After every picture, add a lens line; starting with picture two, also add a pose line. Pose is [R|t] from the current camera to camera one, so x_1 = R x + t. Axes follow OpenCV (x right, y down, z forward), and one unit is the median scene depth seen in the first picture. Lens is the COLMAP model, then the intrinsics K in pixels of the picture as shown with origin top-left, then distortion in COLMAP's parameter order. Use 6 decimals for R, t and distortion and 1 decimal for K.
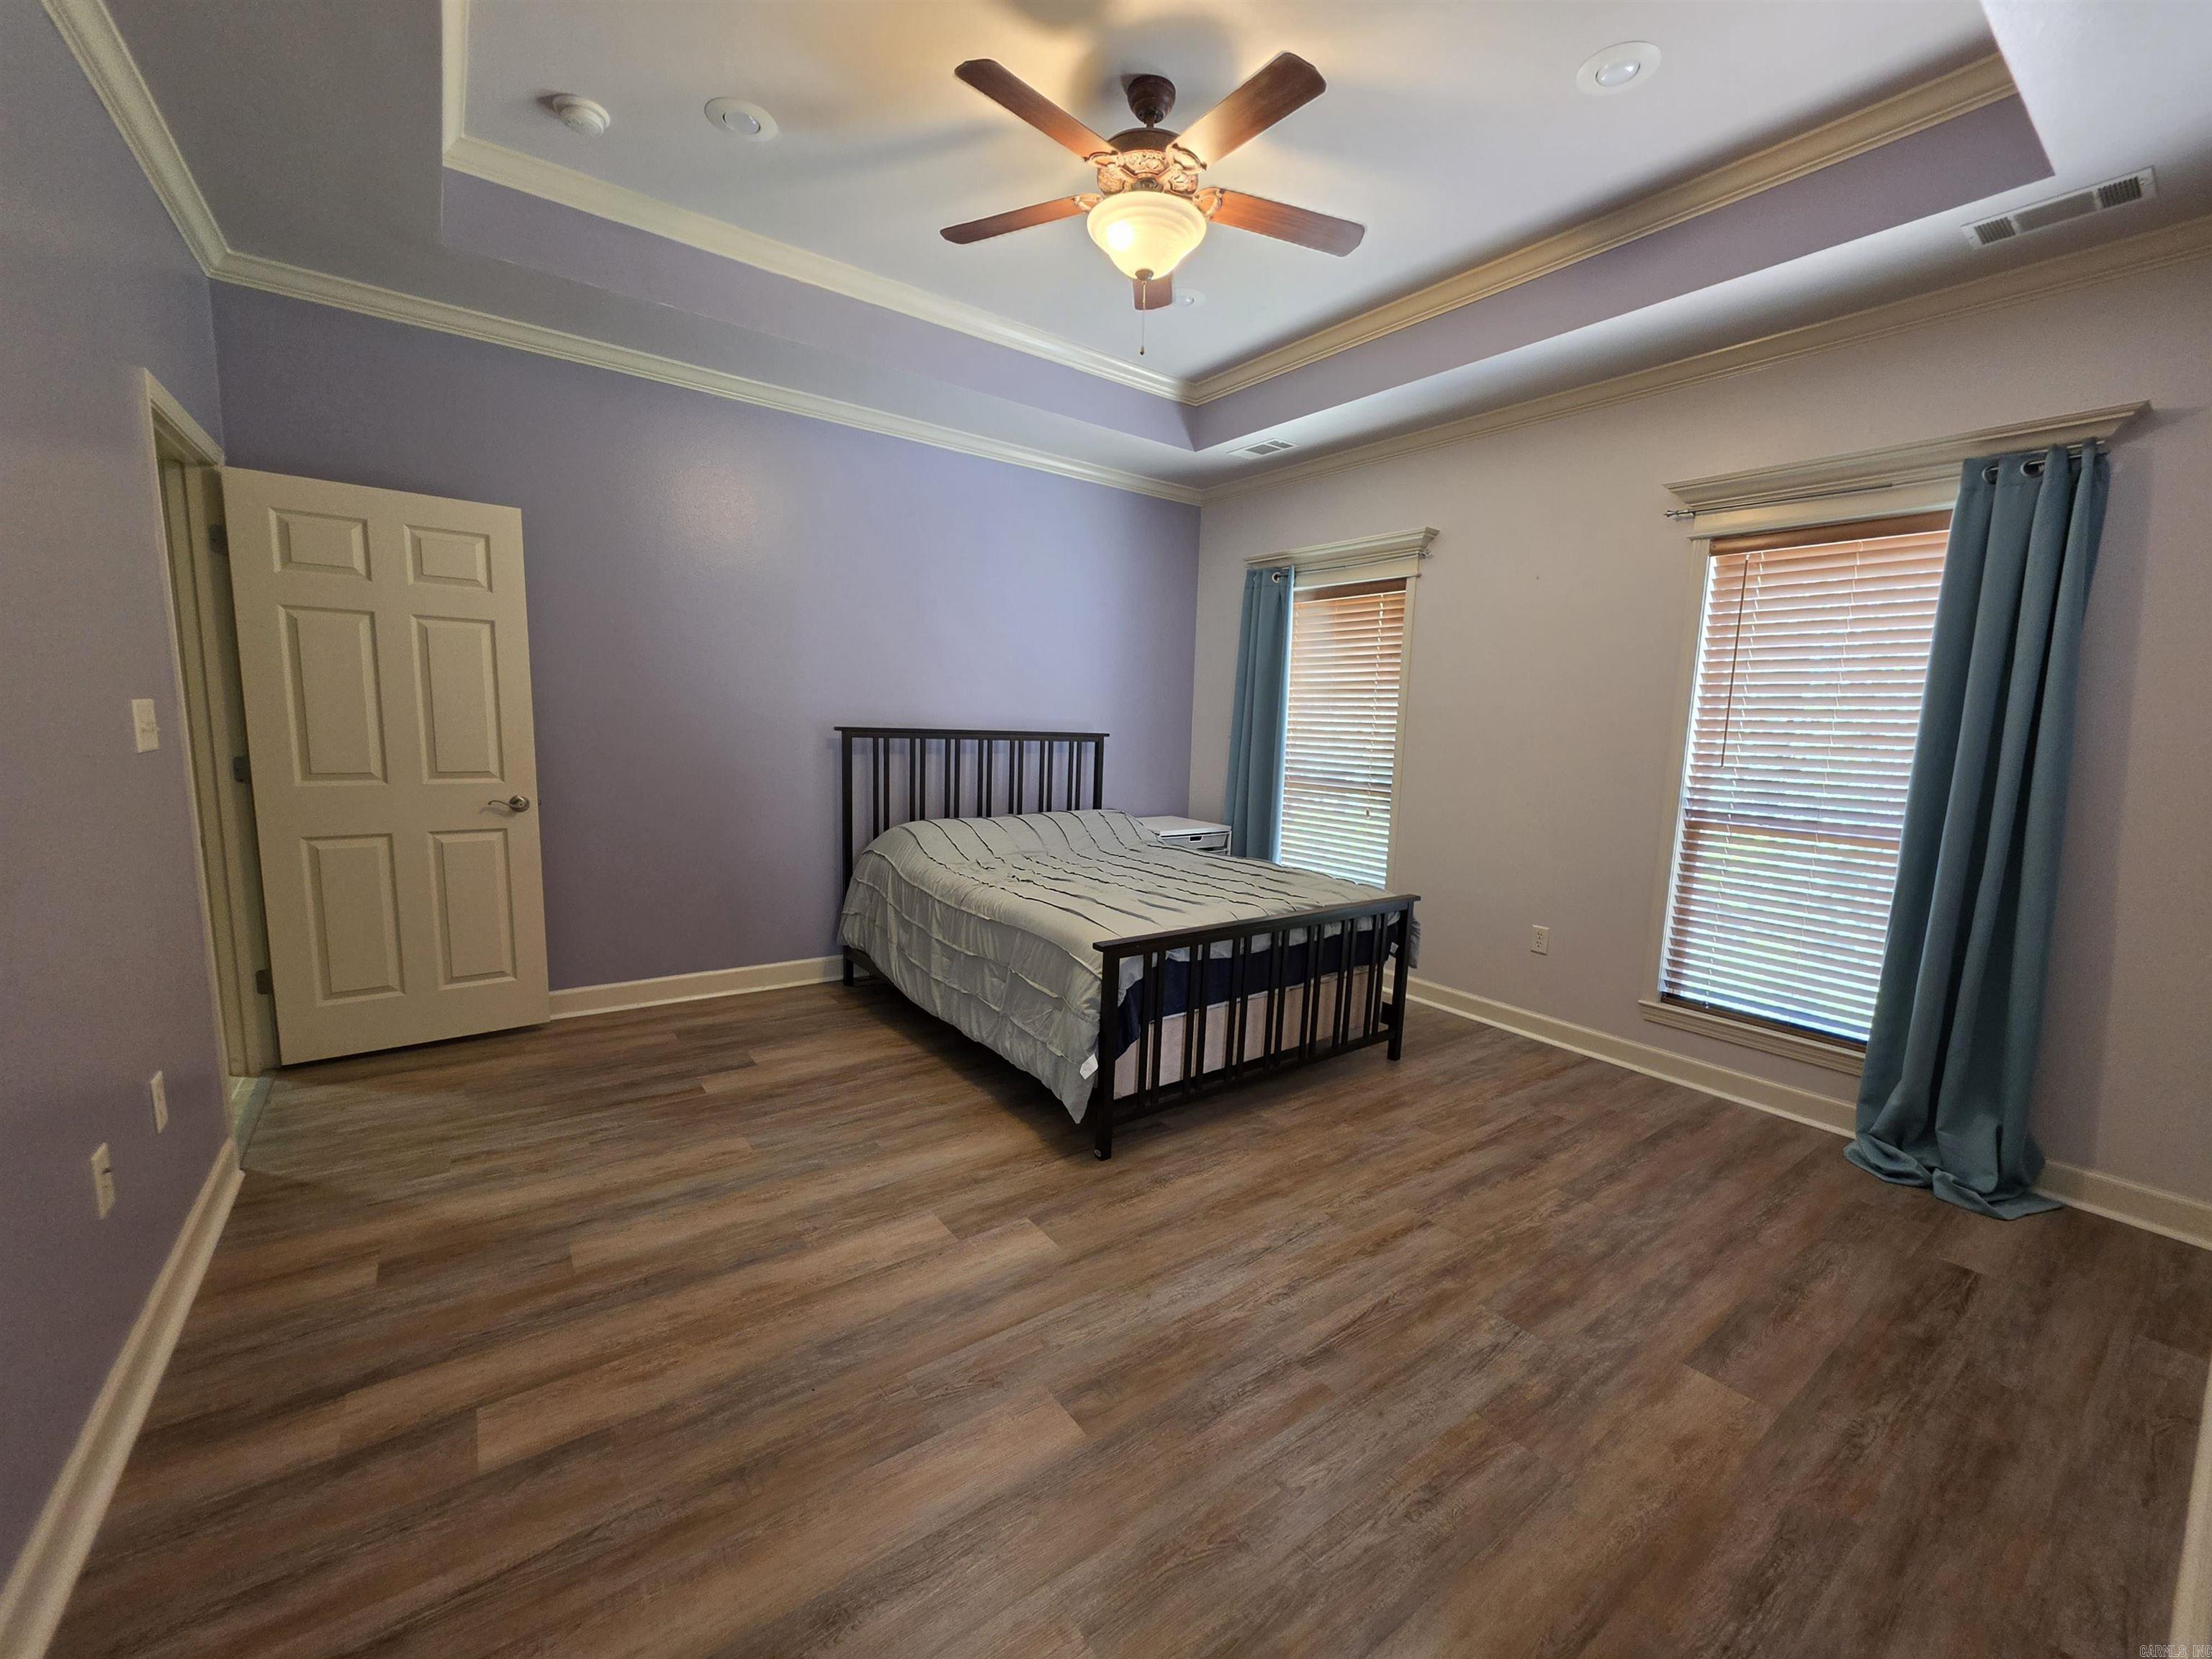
lens RADIAL K [[895.4, 0, 1126.1], [0, 895.4, 837.7], [0, 0, 1]] dist [-0.005906, 0.002095]
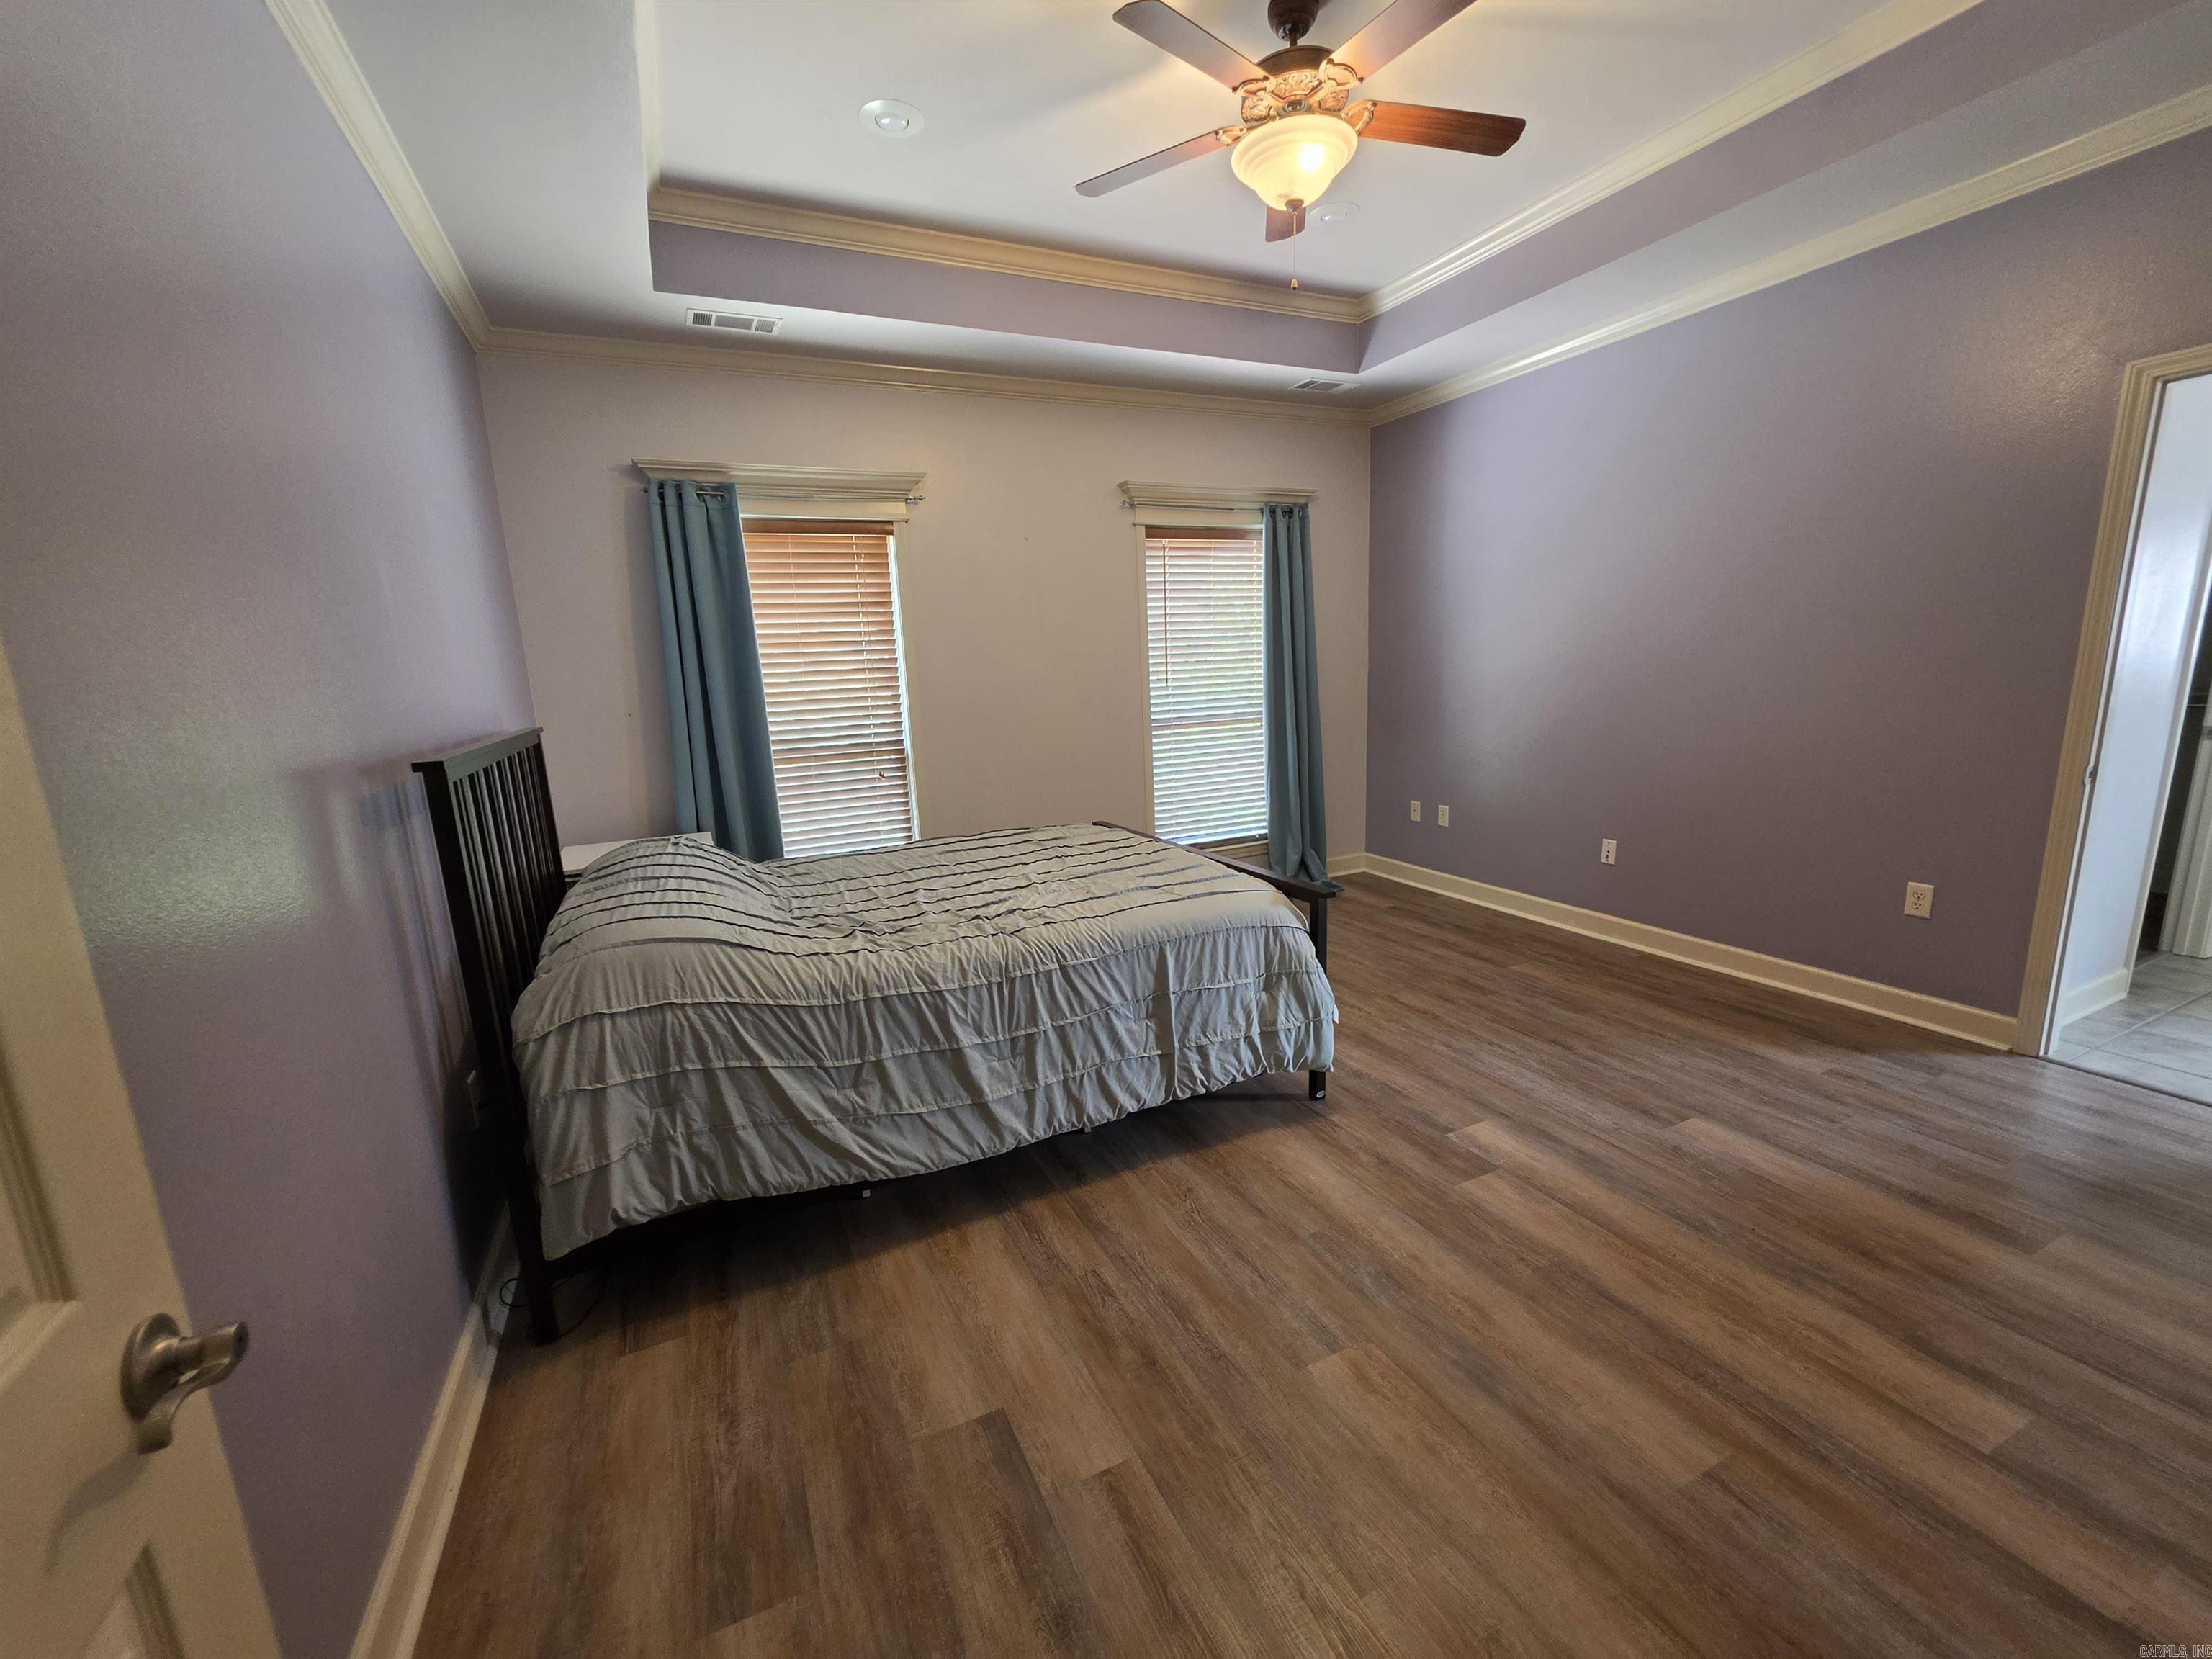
lens RADIAL K [[895.4, 0, 1126.1], [0, 895.4, 837.7], [0, 0, 1]] dist [-0.005906, 0.002095]
pose [[0.187587, -0.225194, 0.956085, -1.109601], [0.183885, 0.964207, 0.191029, -0.184706], [-0.964882, 0.139975, 0.222283, 1.074923]]
